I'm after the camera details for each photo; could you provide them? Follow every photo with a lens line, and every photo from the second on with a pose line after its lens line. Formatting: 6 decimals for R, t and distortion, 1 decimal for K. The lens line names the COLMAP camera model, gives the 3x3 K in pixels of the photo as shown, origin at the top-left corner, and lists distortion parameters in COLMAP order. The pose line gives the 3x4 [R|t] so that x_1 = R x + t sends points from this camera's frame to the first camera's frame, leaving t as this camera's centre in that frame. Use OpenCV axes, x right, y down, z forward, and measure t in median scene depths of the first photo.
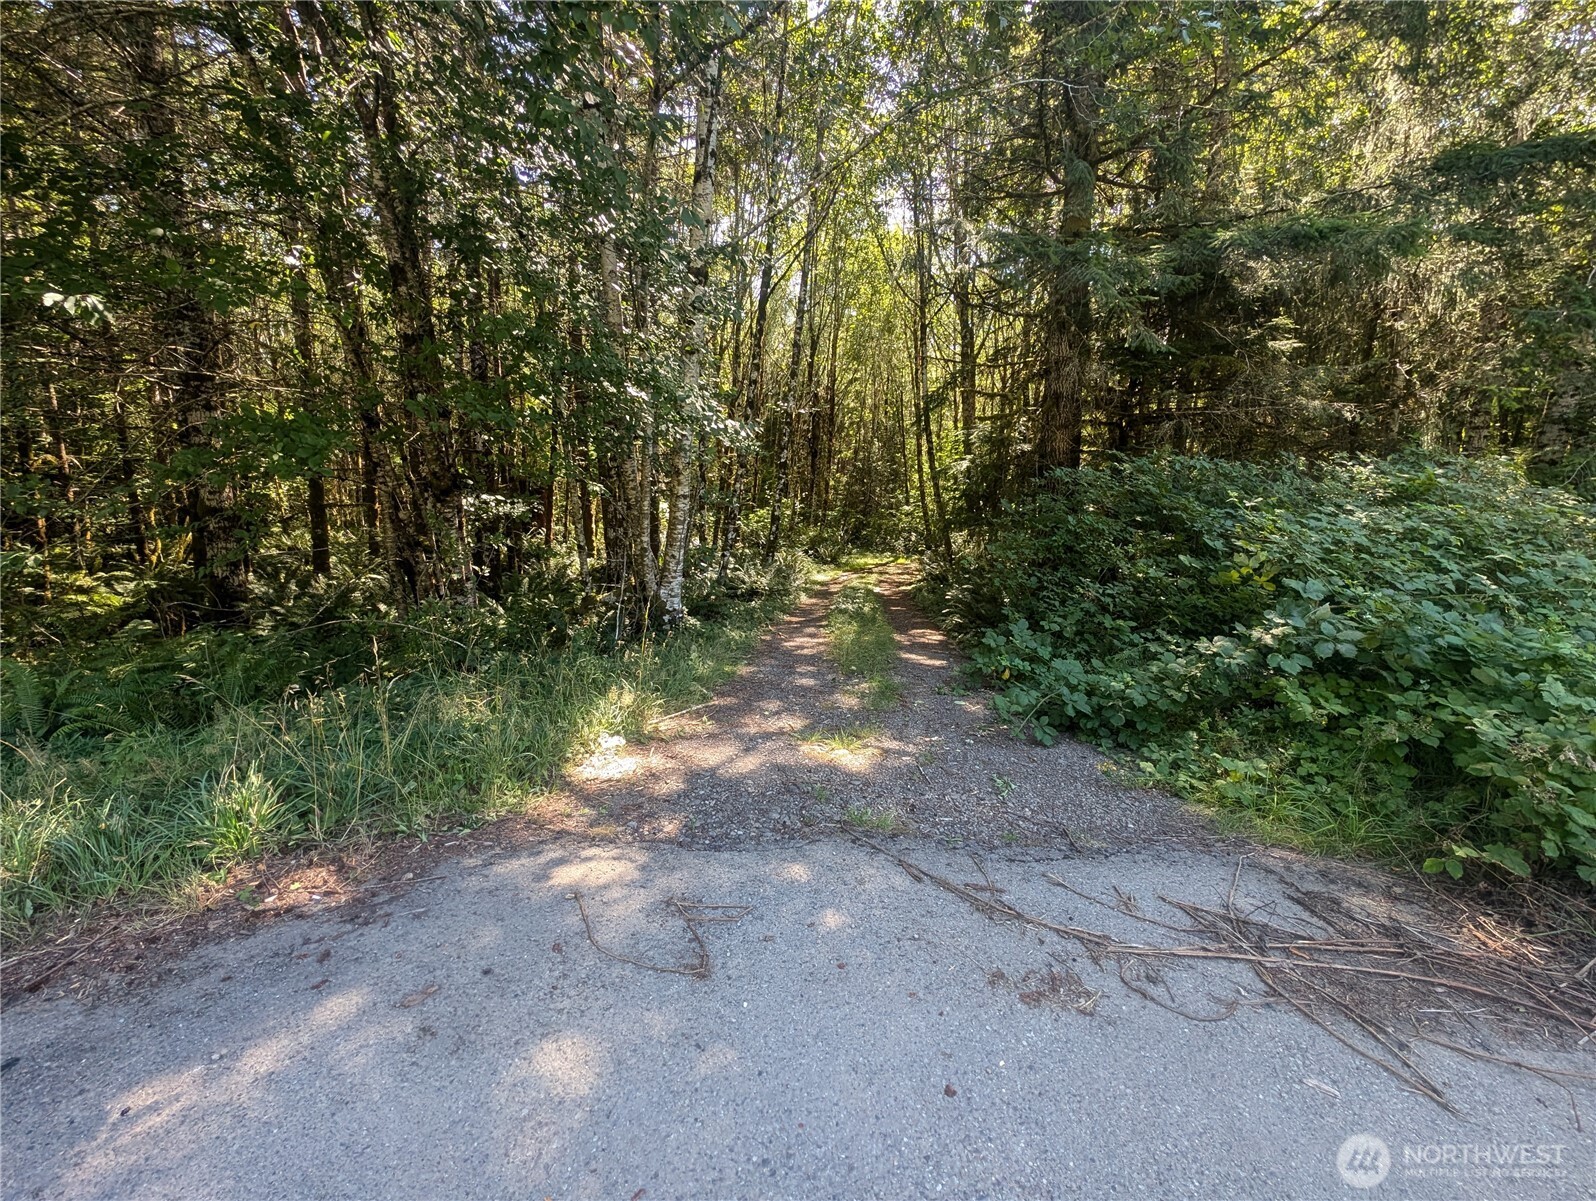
lens RADIAL K [[584.0, 0, 797.7], [0, 584.0, 599.7], [0, 0, 1]] dist [0.001744, 0.000079]
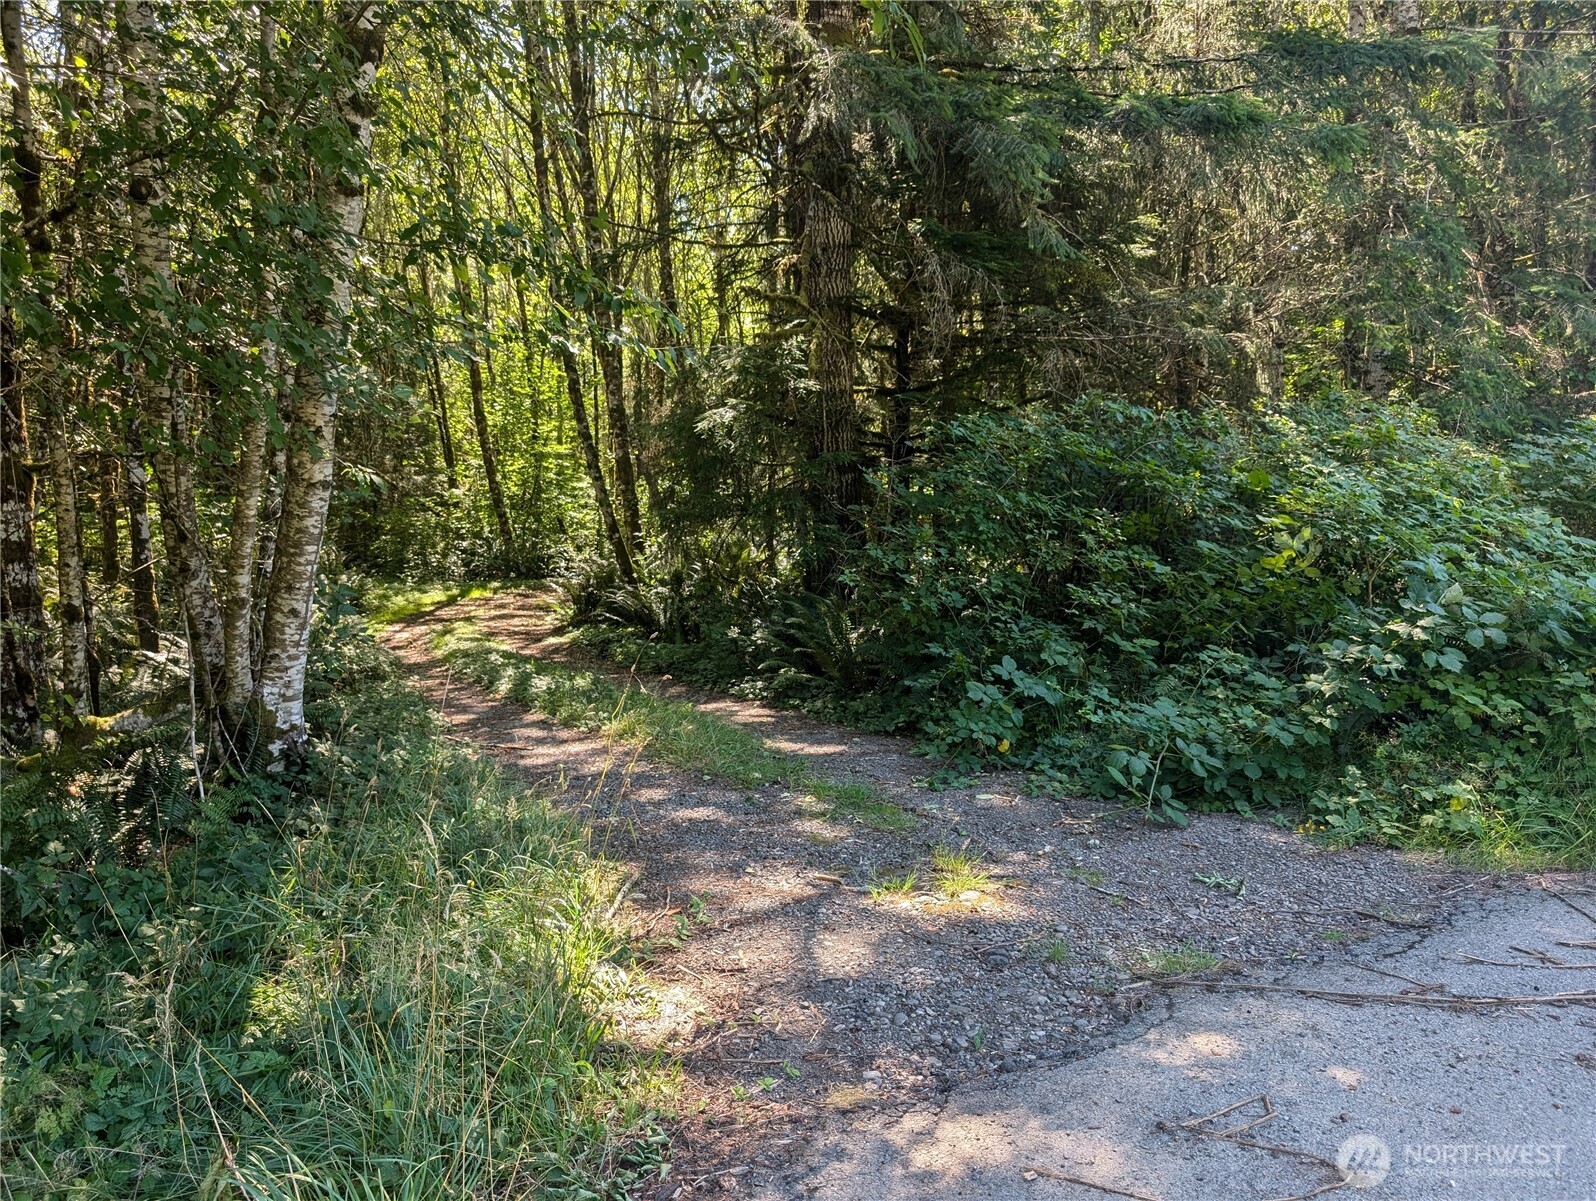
lens RADIAL K [[1107.2, 0, 797.3], [0, 1107.2, 599.5], [0, 0, 1]] dist [0.006721, 0.001068]
pose [[0.871971, -0.086325, 0.481886, -0.496369], [0.113329, 0.993187, -0.027149, -0.025456], [-0.476259, 0.078285, 0.875813, 0.049402]]
